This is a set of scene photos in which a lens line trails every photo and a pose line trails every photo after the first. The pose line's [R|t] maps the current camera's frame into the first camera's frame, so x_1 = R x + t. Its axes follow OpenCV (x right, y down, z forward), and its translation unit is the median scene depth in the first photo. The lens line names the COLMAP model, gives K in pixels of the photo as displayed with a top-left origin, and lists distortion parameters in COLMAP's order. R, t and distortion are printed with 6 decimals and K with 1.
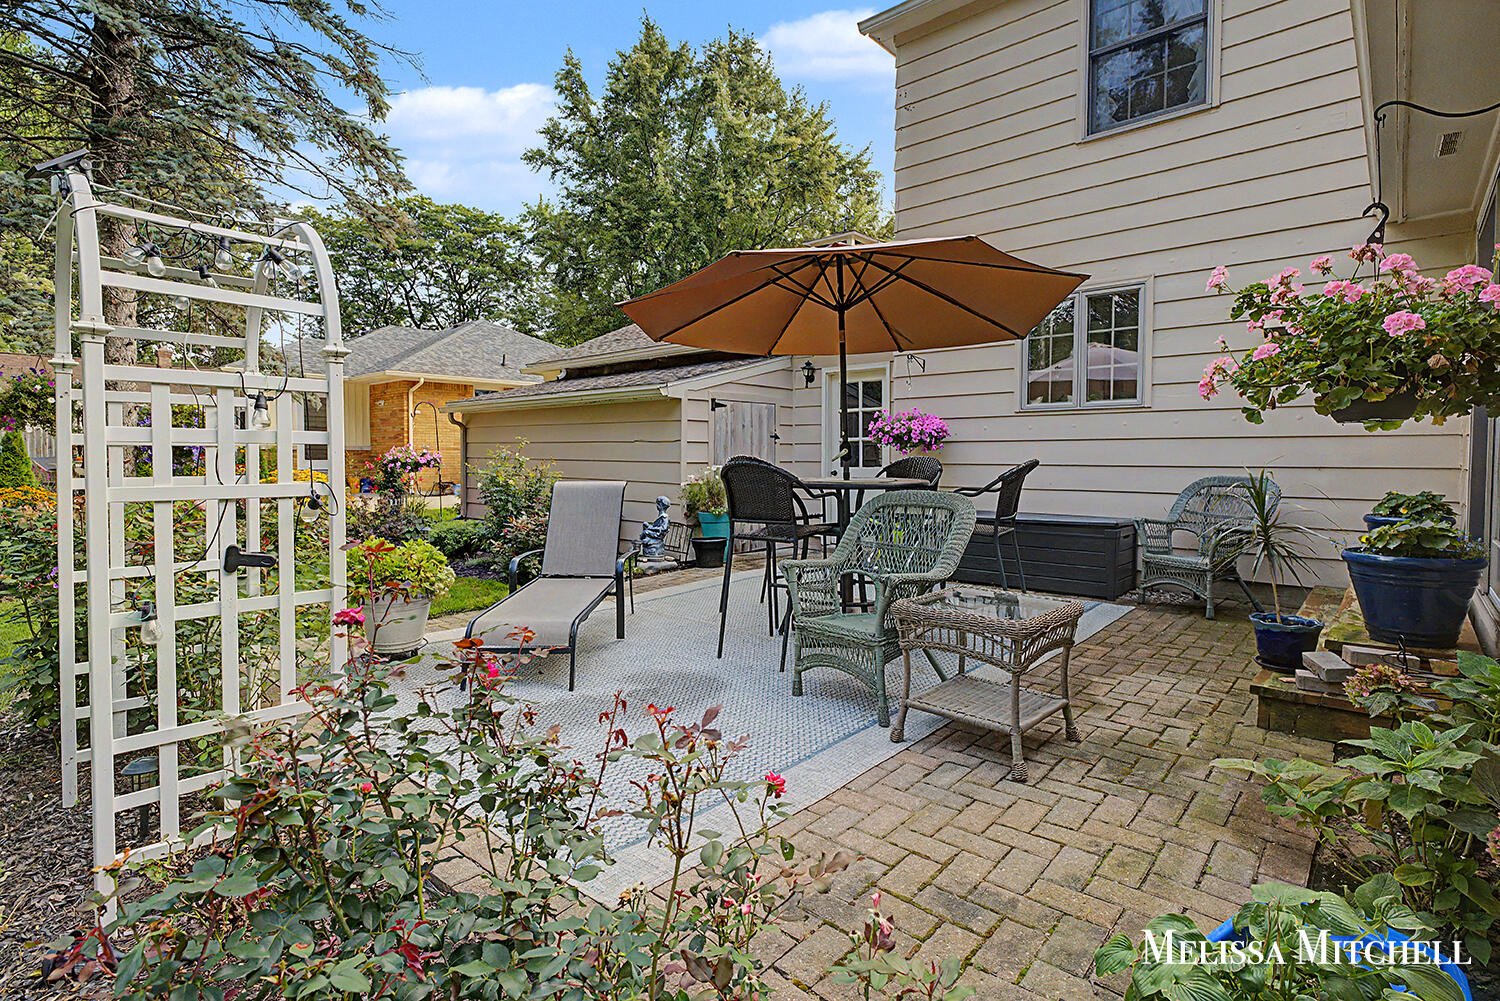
lens RADIAL K [[732.5, 0, 749.6], [0, 732.5, 477.4], [0, 0, 1]] dist [0.001203, -0.000305]
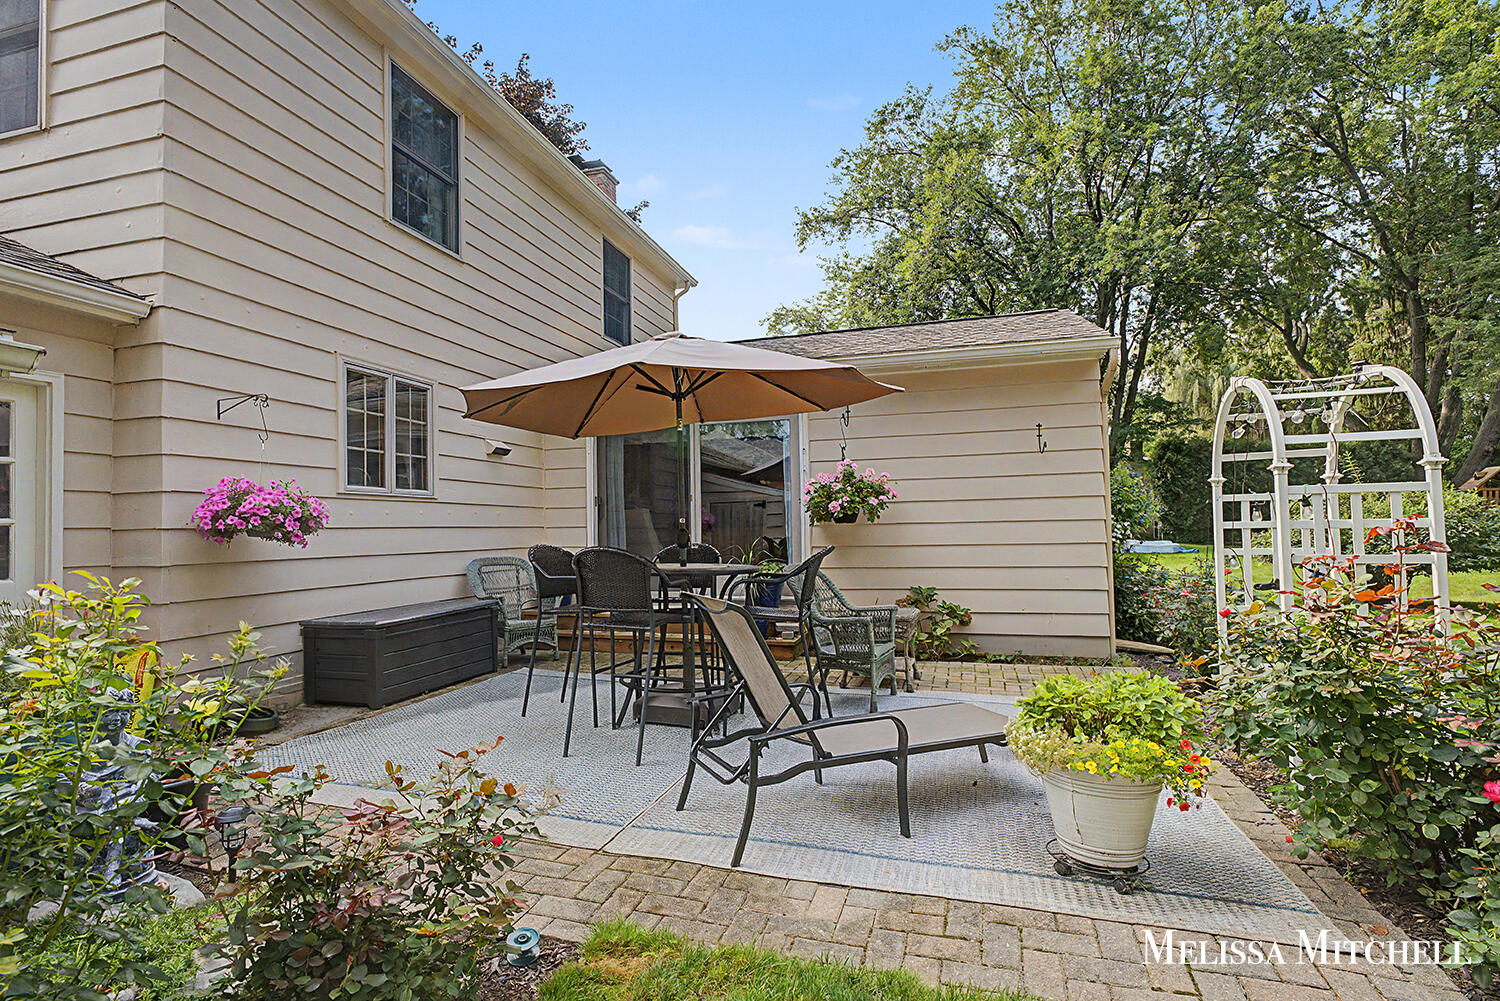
lens RADIAL K [[736.5, 0, 744.7], [0, 736.5, 508.2], [0, 0, 1]] dist [0.006227, -0.001761]
pose [[-0.422916, 0.029184, 0.905699, -0.533103], [0.037964, 0.999174, -0.014469, -0.041361], [-0.905373, 0.028265, -0.423675, 0.873829]]
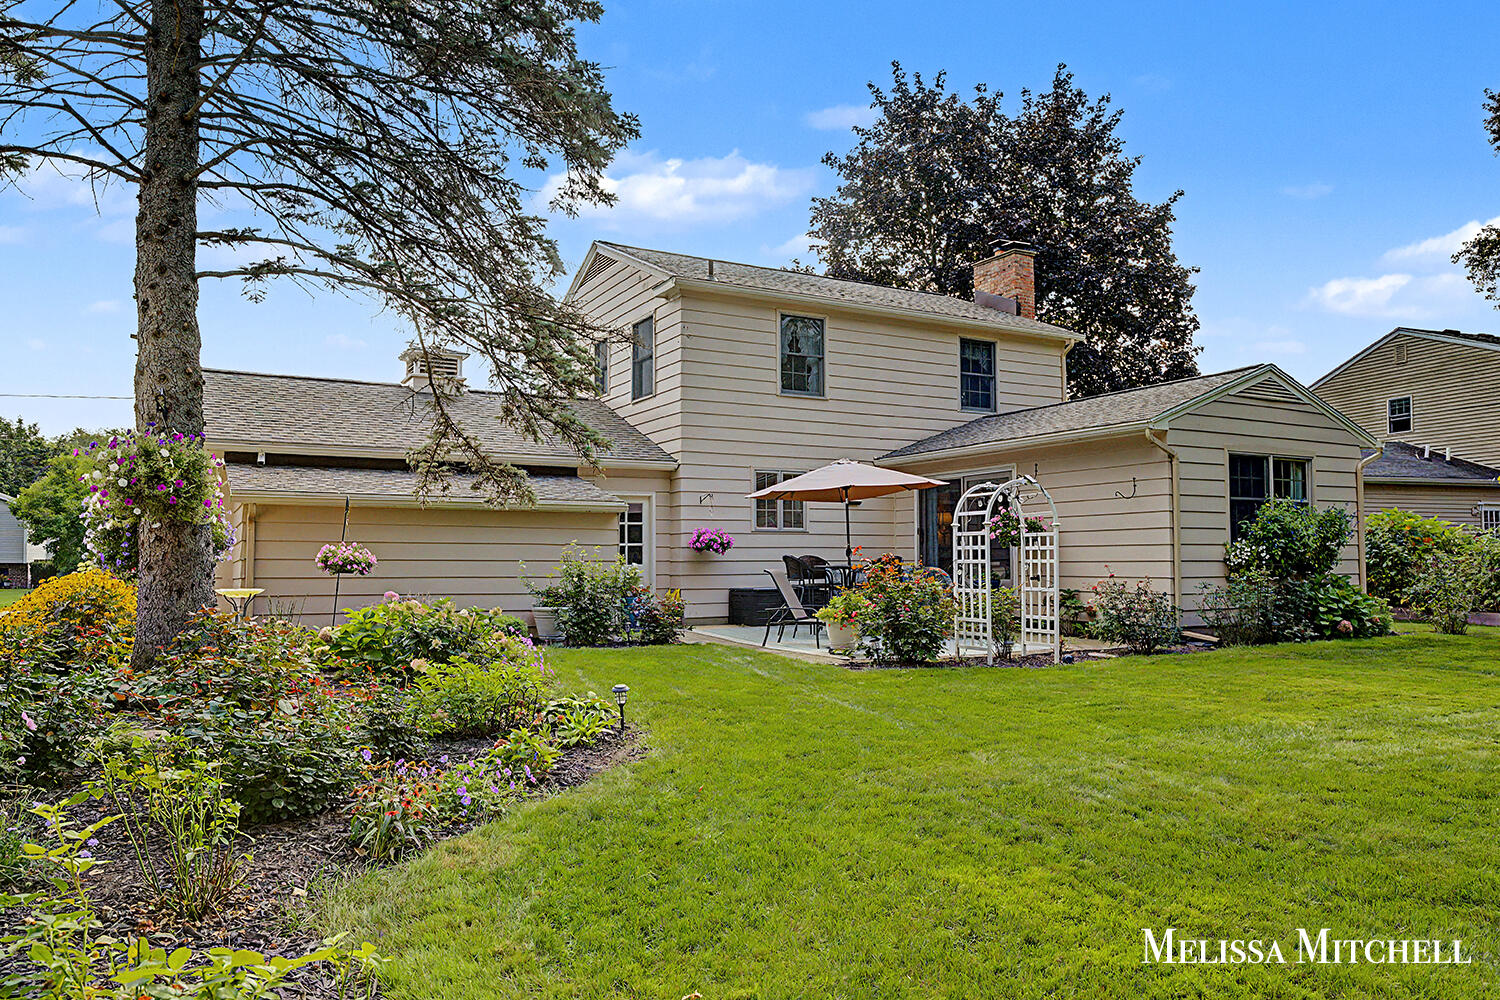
lens RADIAL K [[1047.7, 0, 751.4], [0, 1047.7, 505.7], [0, 0, 1]] dist [-0.006070, 0.008238]
pose [[0.355041, 0.045417, 0.933747, -1.868288], [0.026785, 0.997915, -0.058722, -0.003435], [-0.934467, 0.045859, 0.353084, 0.094245]]
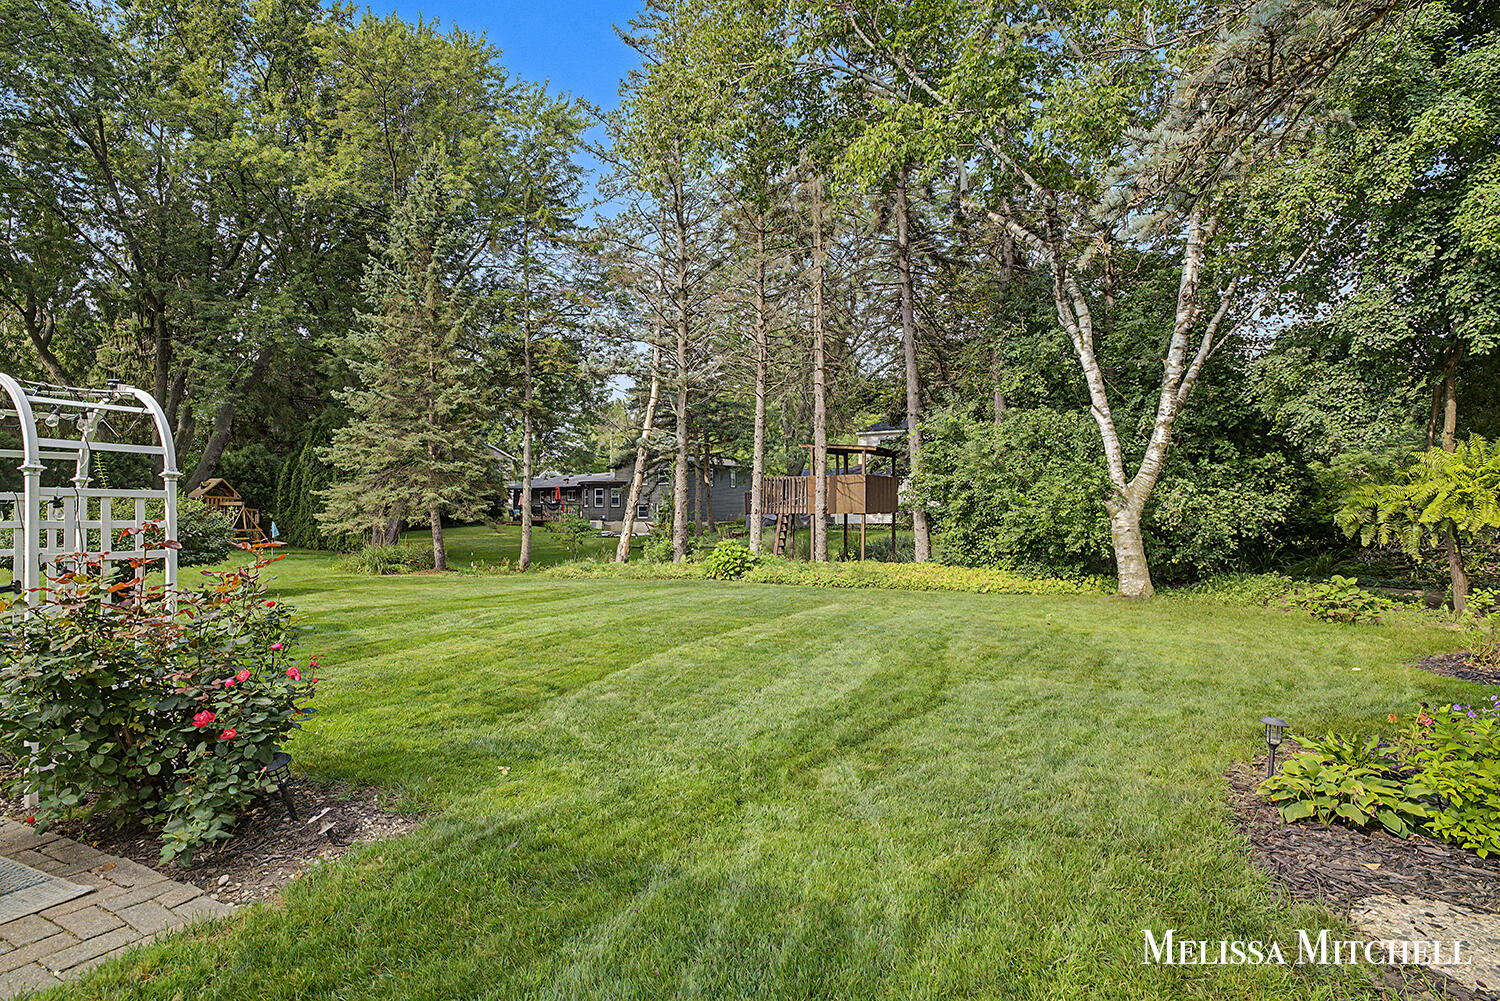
lens RADIAL K [[736.5, 0, 744.7], [0, 736.5, 508.2], [0, 0, 1]] dist [0.006227, -0.001761]
pose [[-0.960840, -0.008864, -0.276963, -0.567914], [-0.011034, 0.999919, 0.006278, -0.043911], [0.276885, 0.009088, -0.960860, 0.966433]]
